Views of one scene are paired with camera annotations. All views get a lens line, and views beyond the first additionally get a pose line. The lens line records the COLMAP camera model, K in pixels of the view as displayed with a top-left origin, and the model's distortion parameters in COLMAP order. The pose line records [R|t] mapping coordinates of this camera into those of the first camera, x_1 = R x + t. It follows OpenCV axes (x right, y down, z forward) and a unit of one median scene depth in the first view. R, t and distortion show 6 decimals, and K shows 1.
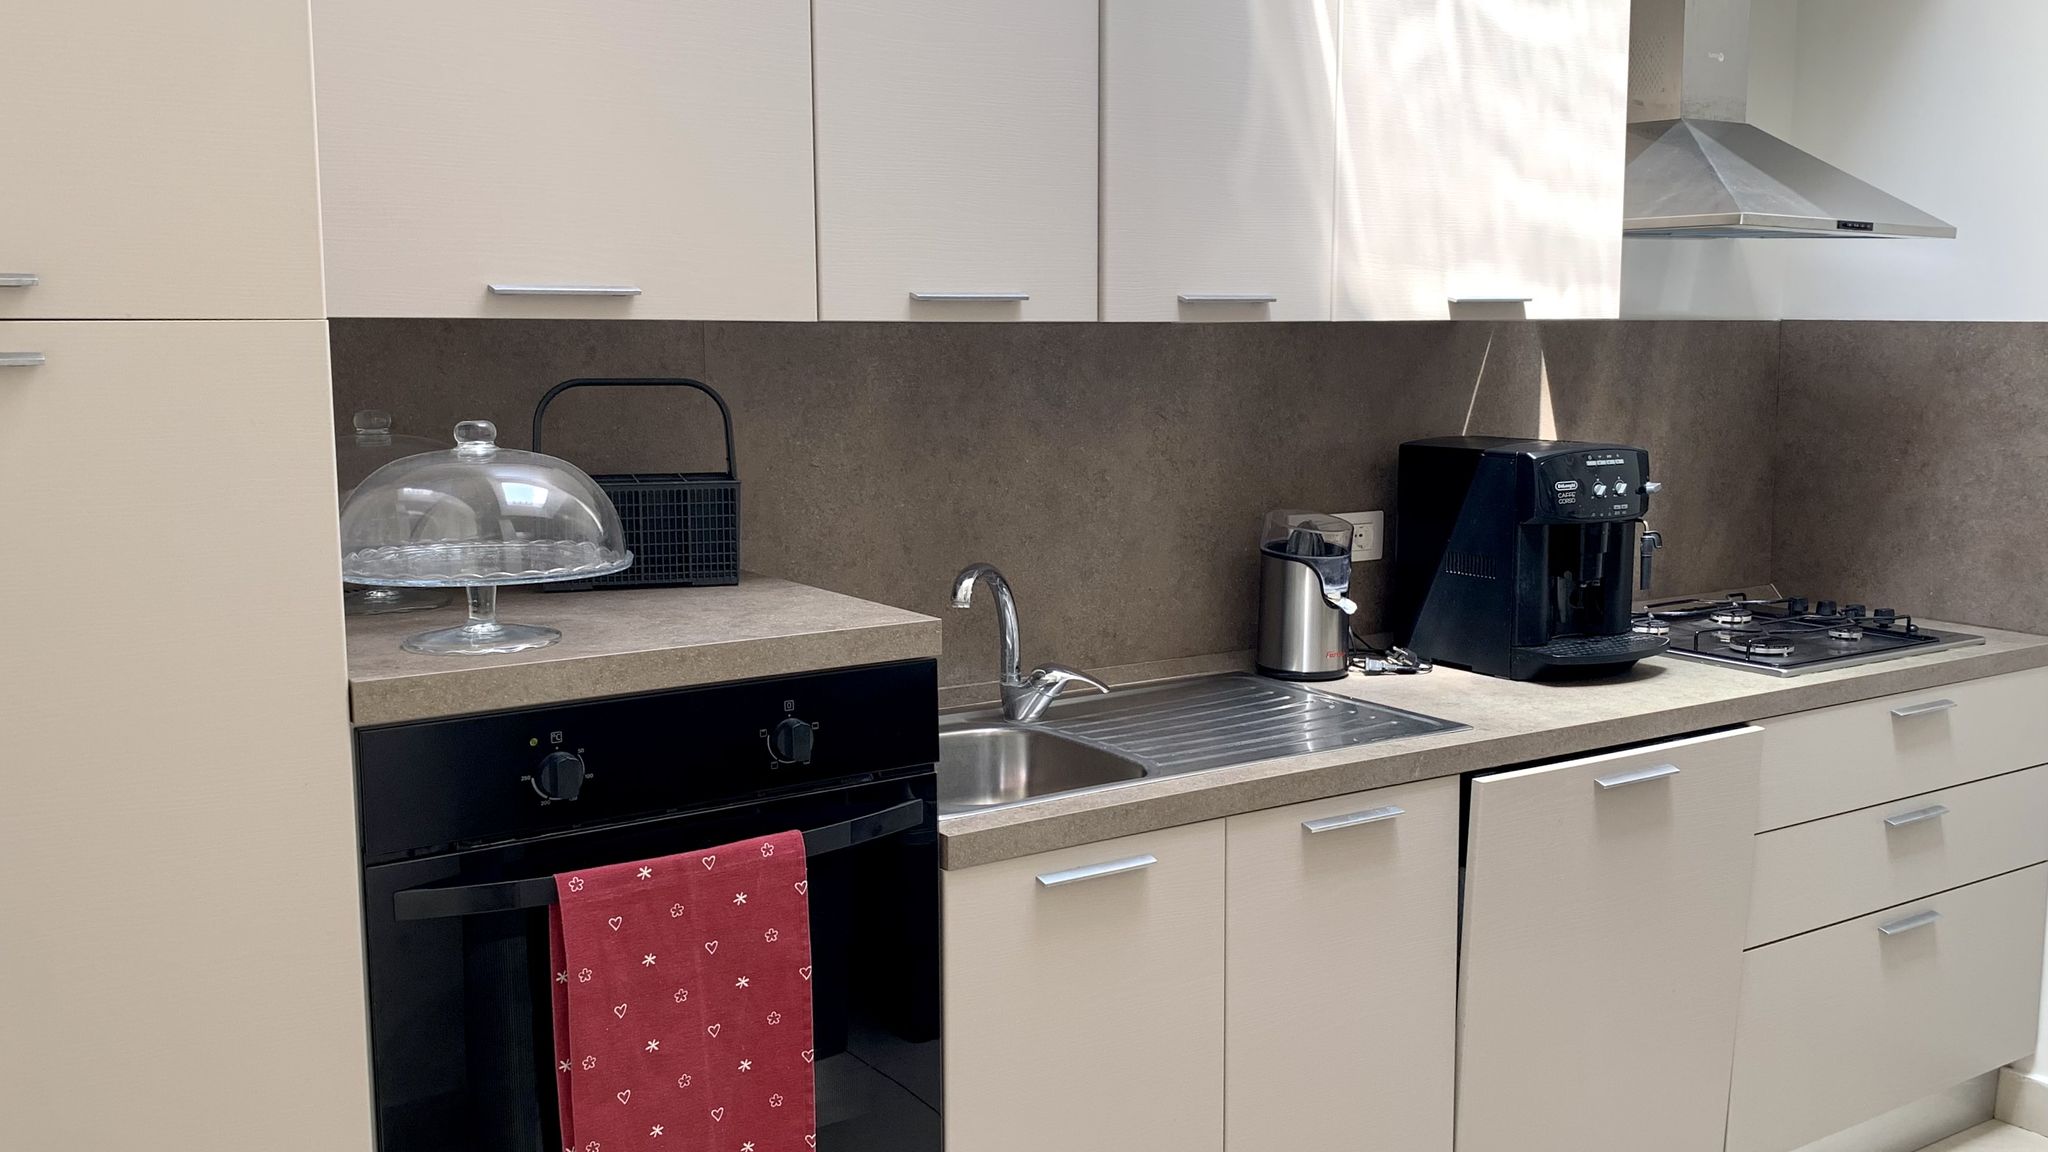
lens RADIAL K [[1856.4, 0, 1069.6], [0, 1856.4, 537.1], [0, 0, 1]] dist [0.050066, -0.012422]
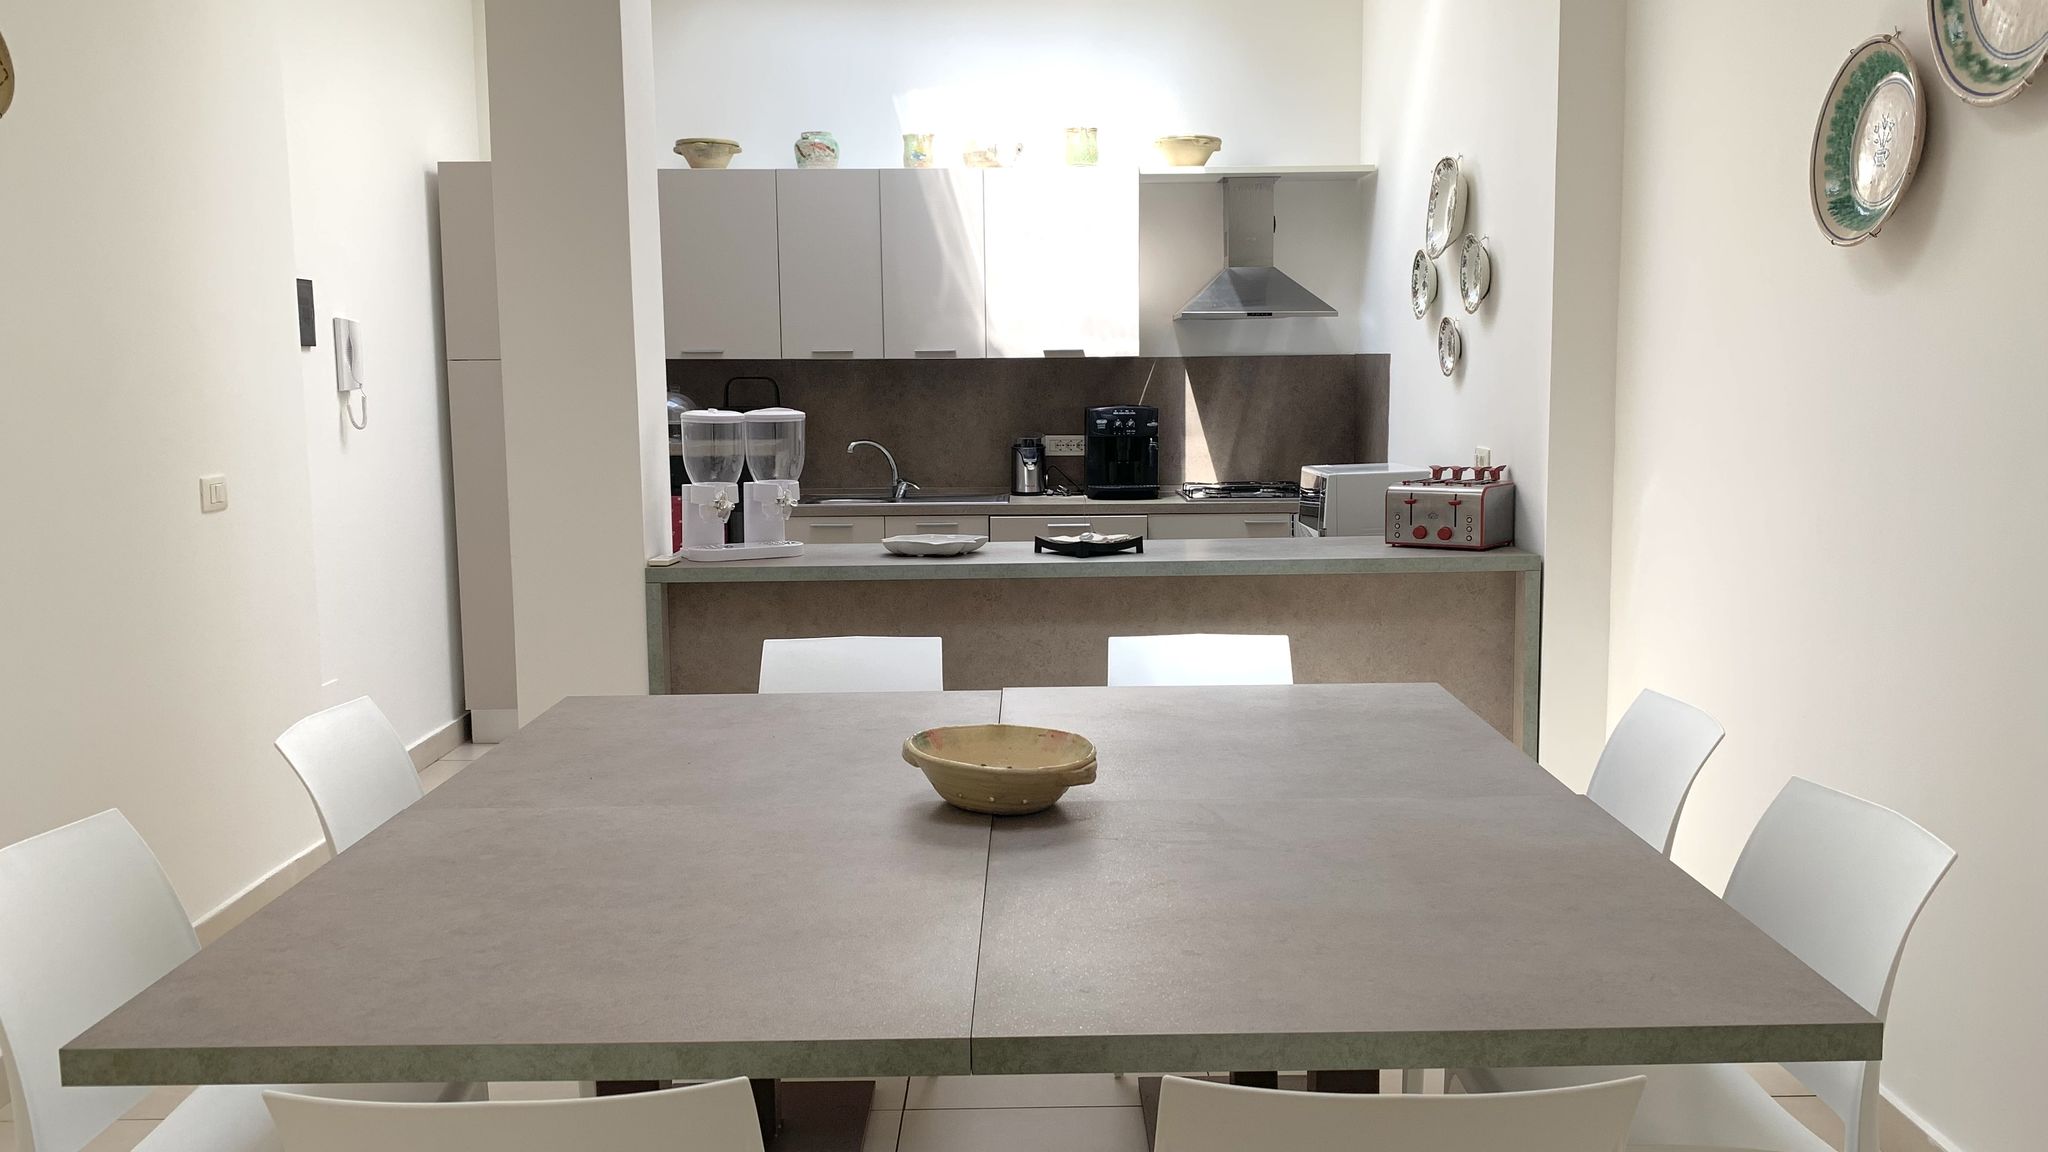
lens RADIAL K [[1618.4, 0, 1024.0], [0, 1618.4, 576.0], [0, 0, 1]] dist [0.214261, -0.679528]
pose [[0.827037, 0.062325, -0.558682, 1.524302], [-0.054971, 0.998038, 0.029963, 0.130527], [0.559454, 0.005931, 0.828840, -0.958886]]
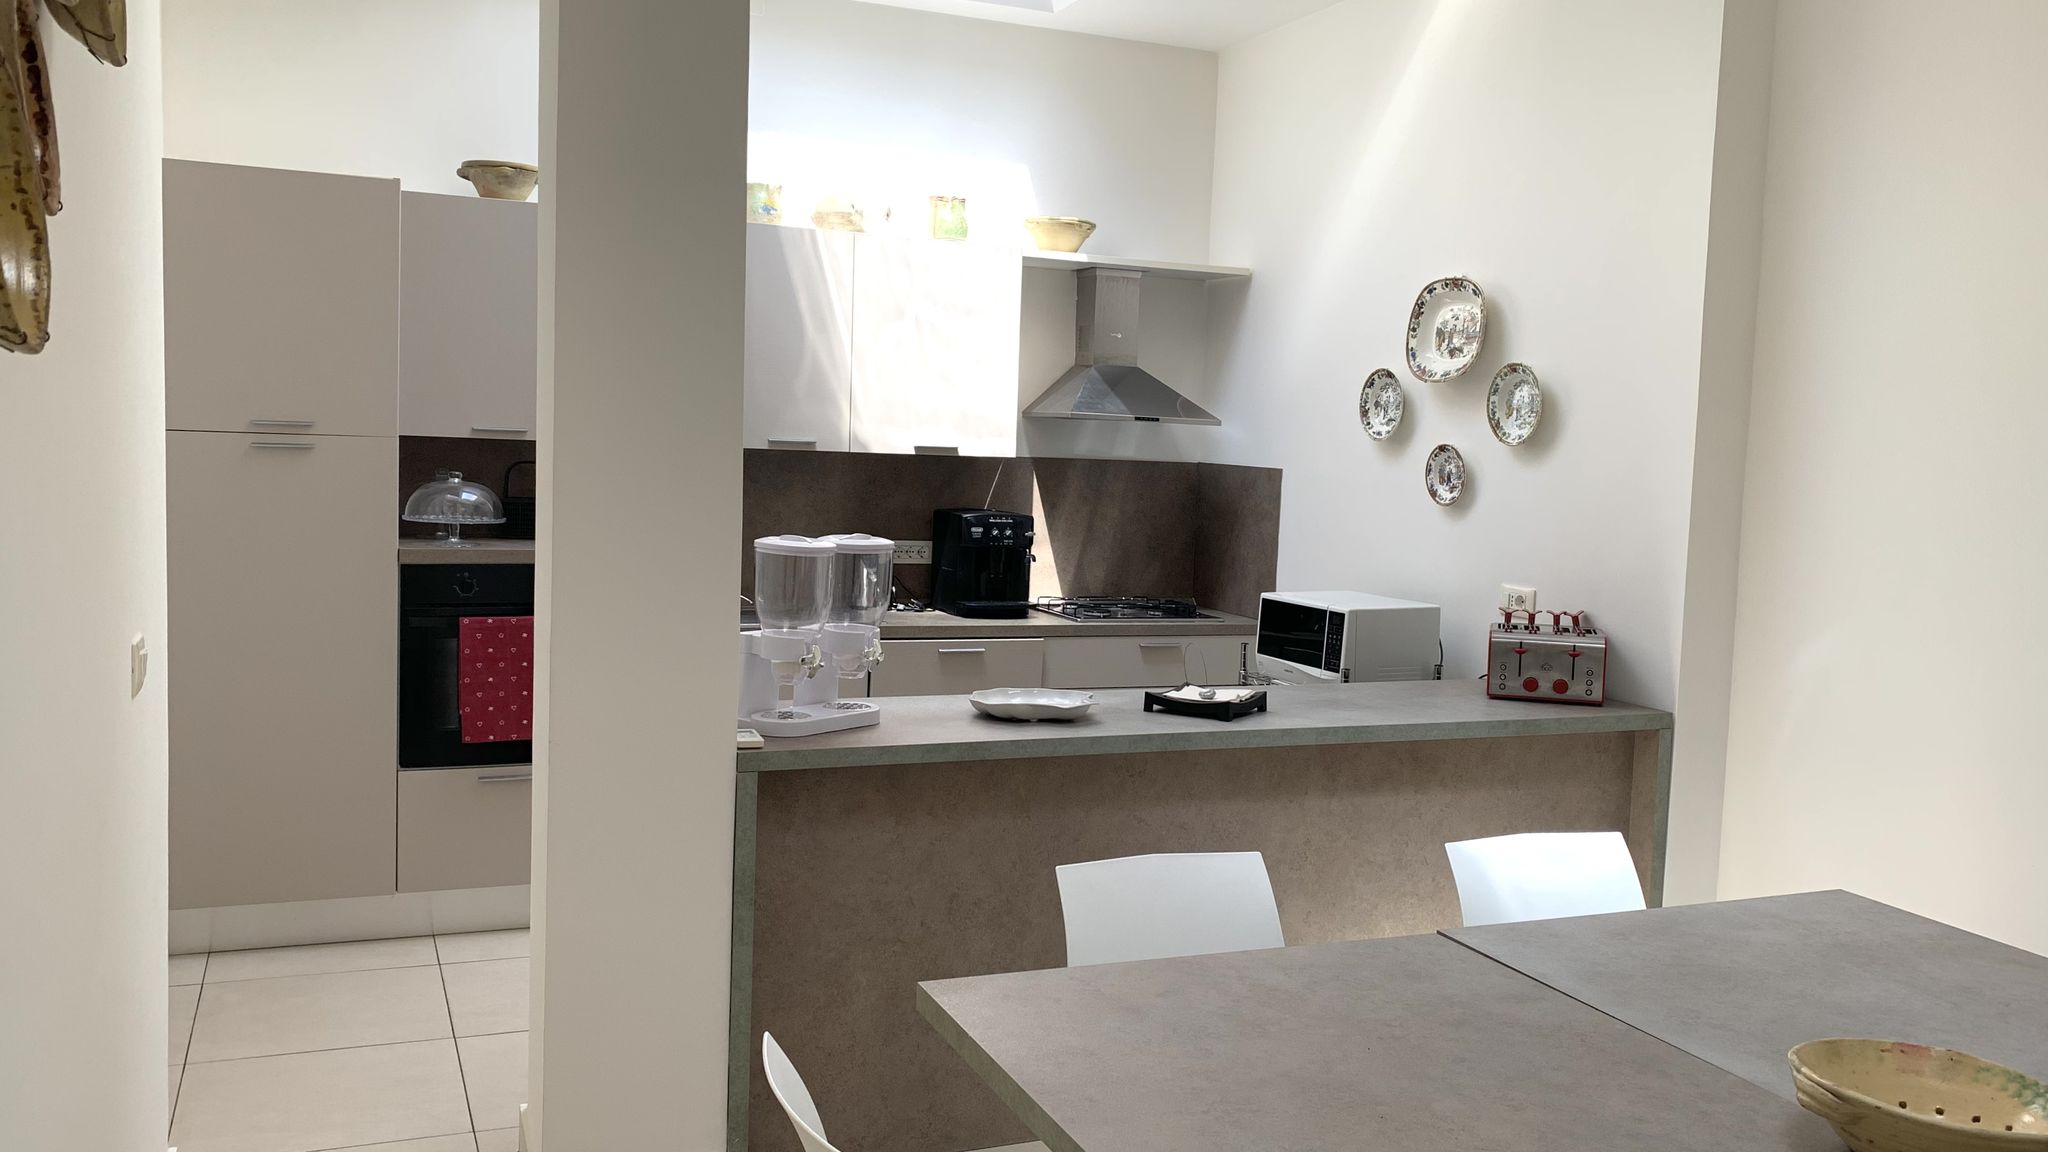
lens RADIAL K [[1618.4, 0, 1024.0], [0, 1618.4, 576.0], [0, 0, 1]] dist [0.214261, -0.679528]
pose [[0.978117, 0.054133, -0.200888, 0.762776], [-0.060978, 0.997745, -0.028041, 0.084669], [0.198918, 0.039677, 0.979213, -0.957709]]
